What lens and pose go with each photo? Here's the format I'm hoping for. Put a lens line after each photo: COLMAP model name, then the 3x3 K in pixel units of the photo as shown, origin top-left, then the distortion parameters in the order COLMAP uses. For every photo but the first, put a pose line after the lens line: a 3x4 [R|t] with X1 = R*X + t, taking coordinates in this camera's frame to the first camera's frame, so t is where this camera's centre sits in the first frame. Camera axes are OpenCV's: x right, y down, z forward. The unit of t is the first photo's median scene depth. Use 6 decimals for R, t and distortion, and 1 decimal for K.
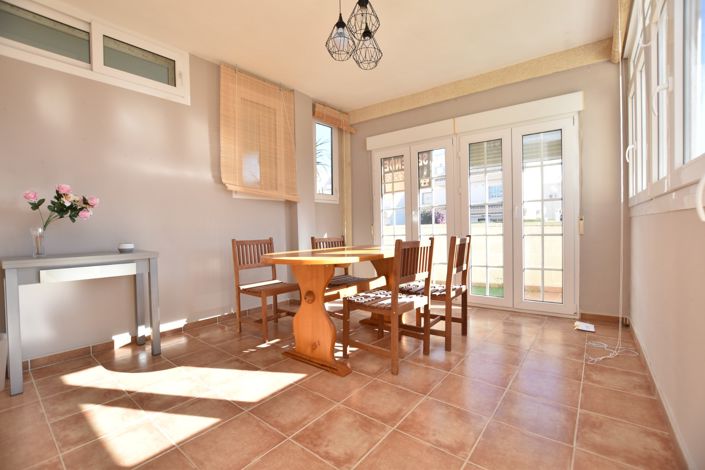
lens RADIAL K [[312.5, 0, 354.0], [0, 312.5, 235.3], [0, 0, 1]] dist [-0.033409, 0.005747]
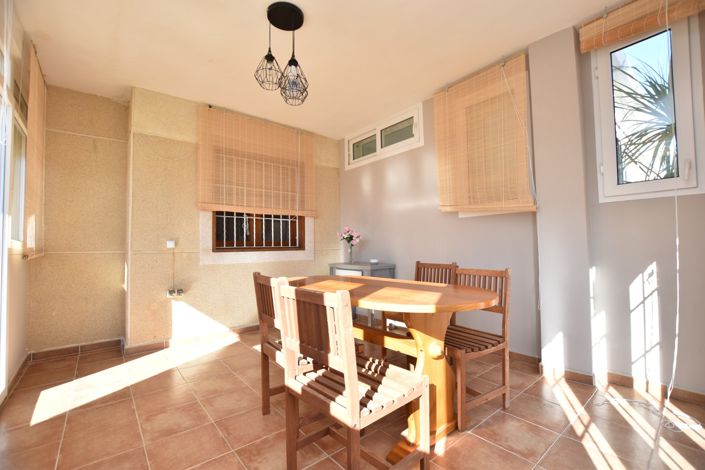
lens RADIAL K [[312.5, 0, 354.0], [0, 312.5, 235.3], [0, 0, 1]] dist [-0.033409, 0.005747]
pose [[-0.210010, -0.019152, -0.977512, 0.837638], [-0.003840, 0.999817, -0.018764, -0.066706], [0.977692, -0.000187, -0.210045, 1.215666]]
